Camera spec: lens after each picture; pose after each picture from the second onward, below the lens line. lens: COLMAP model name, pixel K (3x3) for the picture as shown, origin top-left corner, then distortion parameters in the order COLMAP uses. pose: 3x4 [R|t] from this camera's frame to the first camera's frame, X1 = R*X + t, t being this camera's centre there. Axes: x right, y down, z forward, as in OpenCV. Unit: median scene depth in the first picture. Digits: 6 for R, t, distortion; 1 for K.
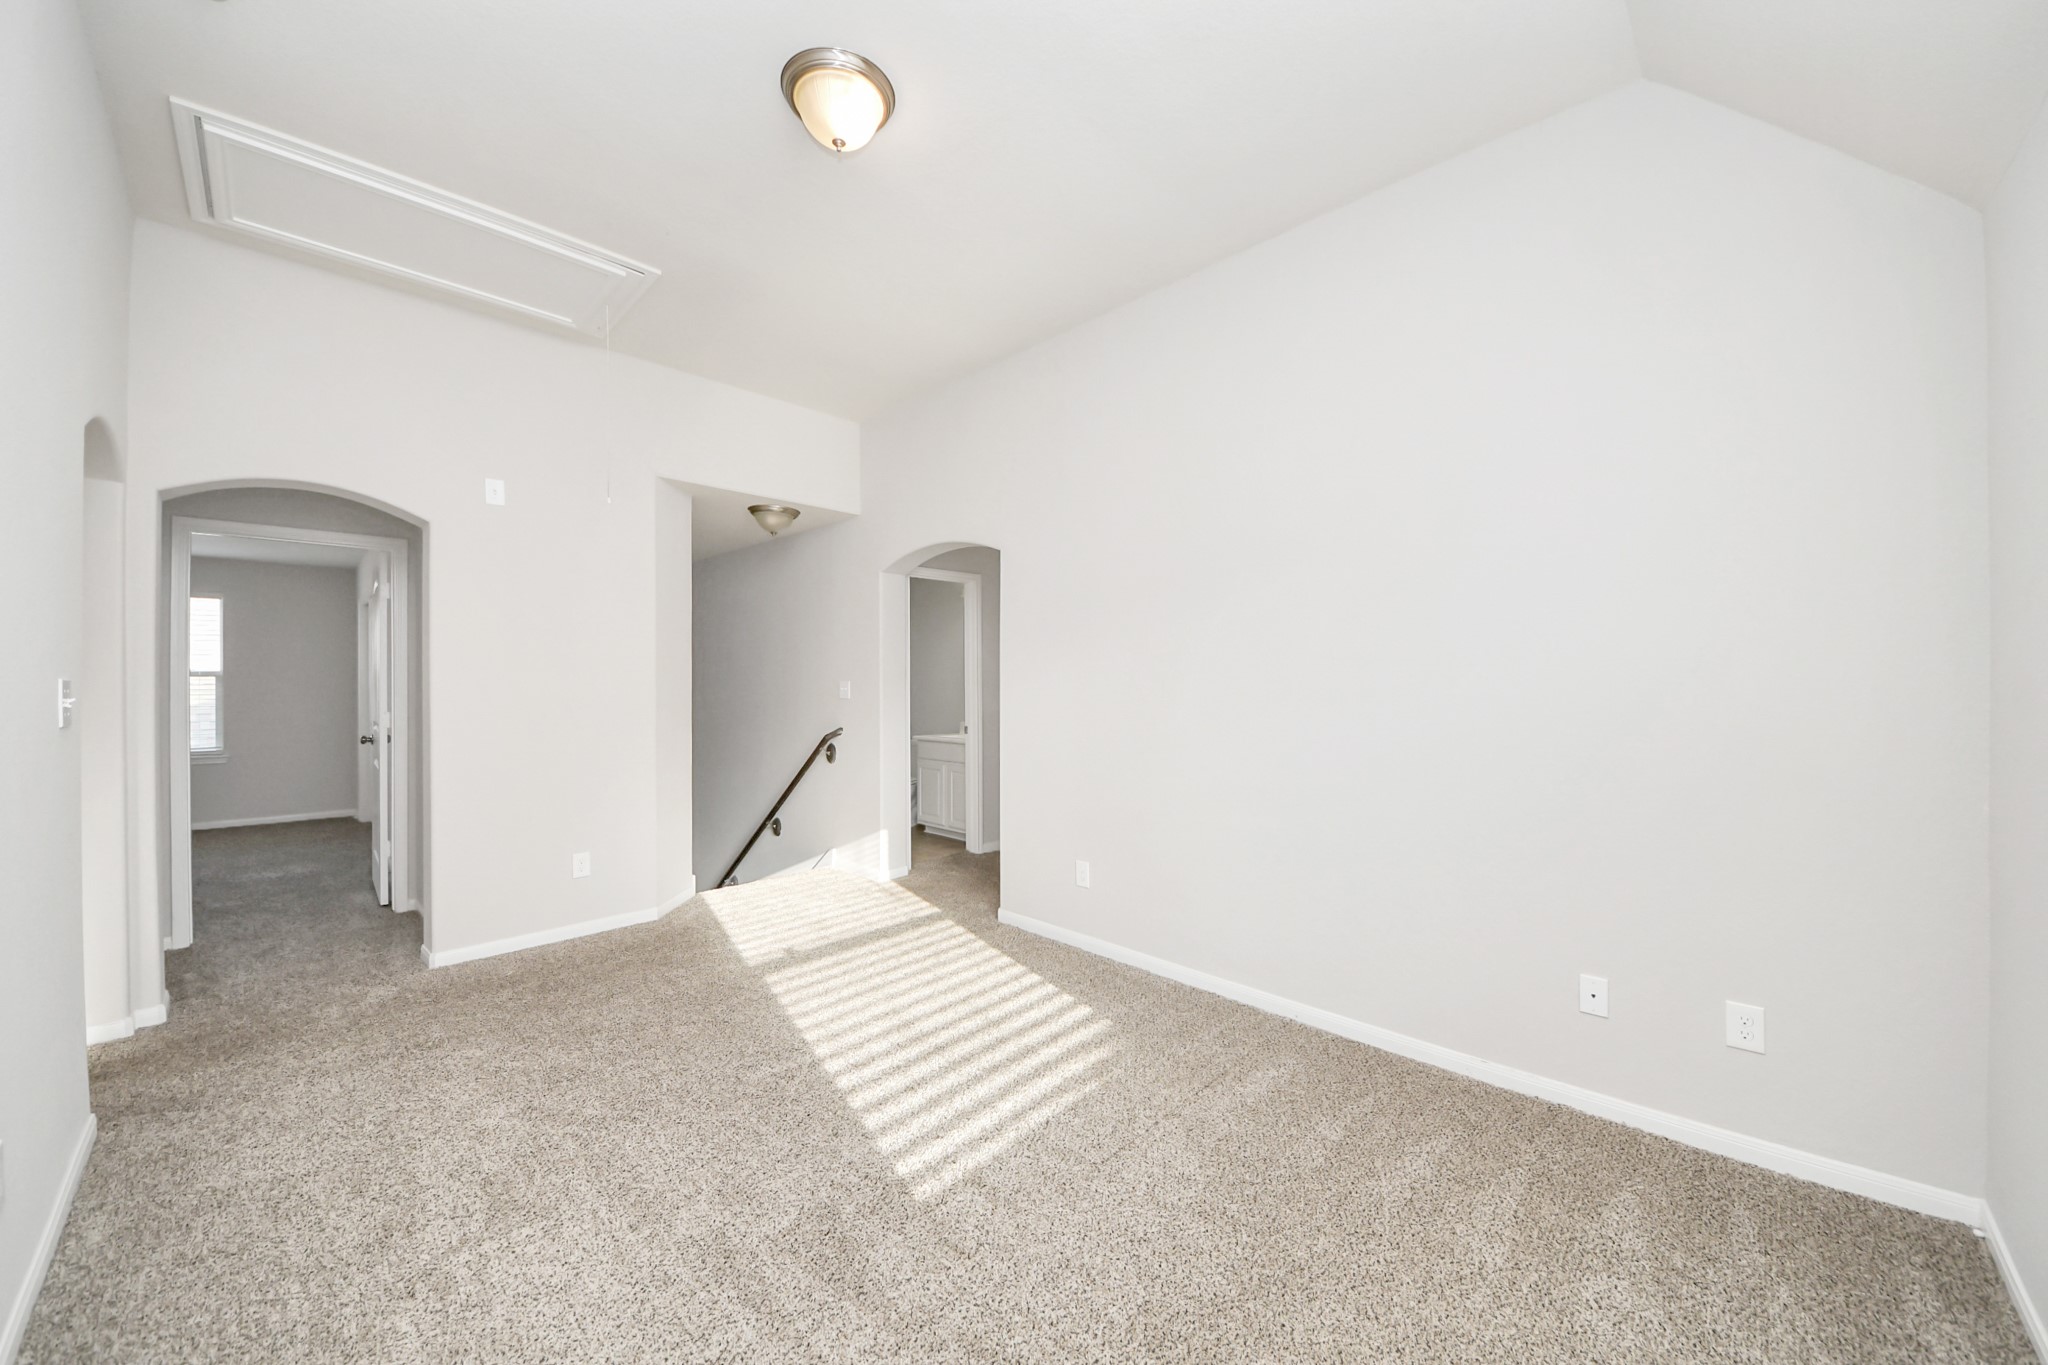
lens RADIAL K [[739.7, 0, 1011.7], [0, 739.7, 681.0], [0, 0, 1]] dist [0.008689, -0.009203]
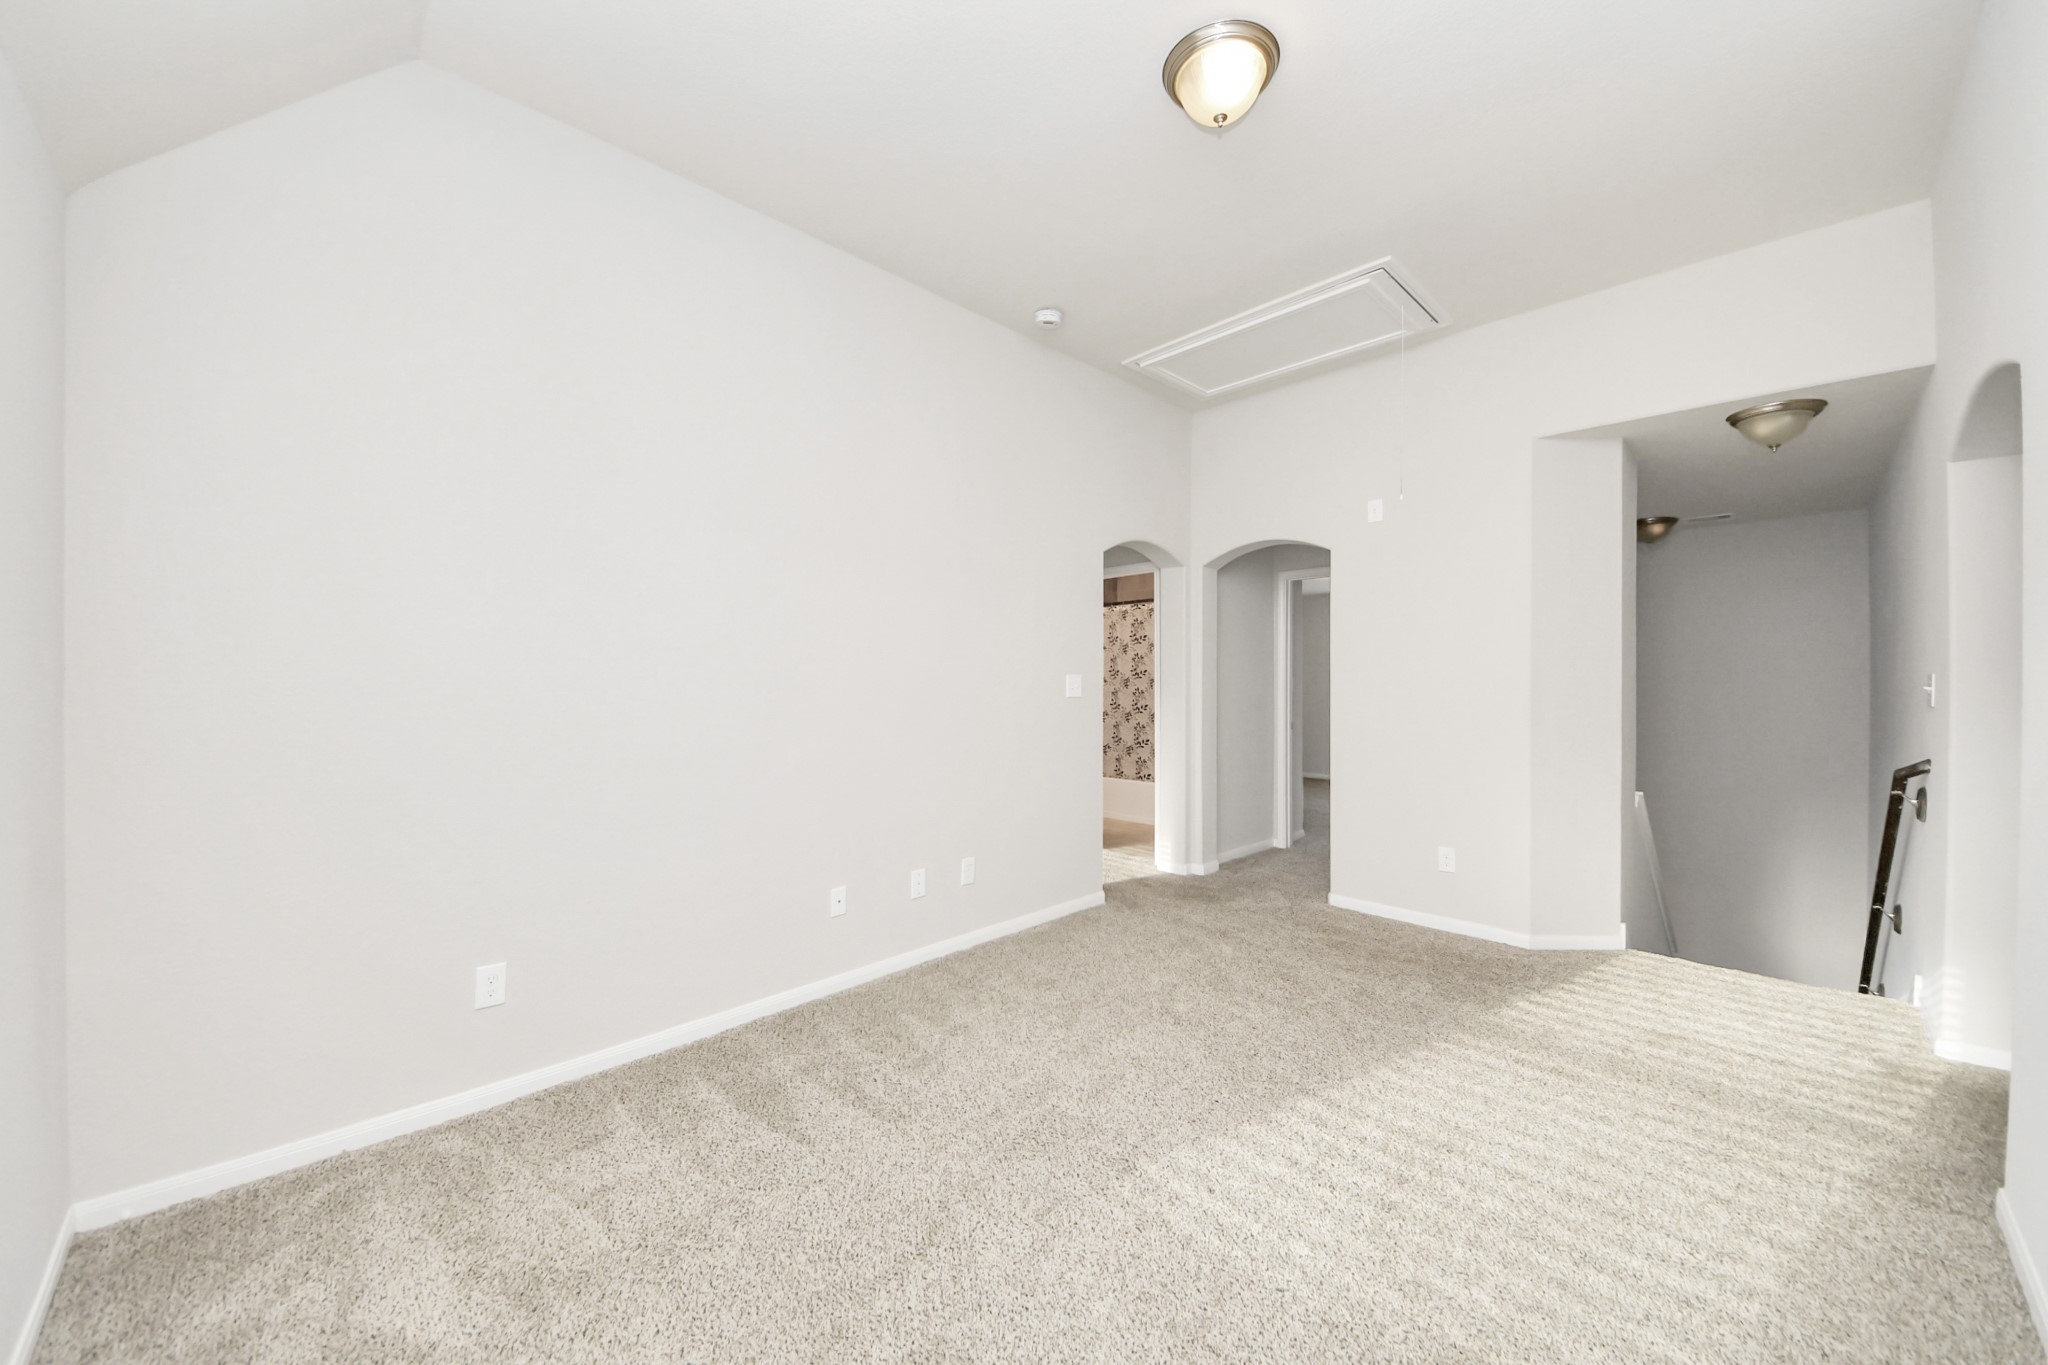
lens RADIAL K [[739.7, 0, 1009.0], [0, 739.7, 680.1], [0, 0, 1]] dist [0.008689, -0.009203]
pose [[-0.031351, -0.000339, -0.999508, 0.454706], [-0.001113, 0.999999, -0.000304, 0.007555], [0.999508, 0.001103, -0.031351, 0.461056]]
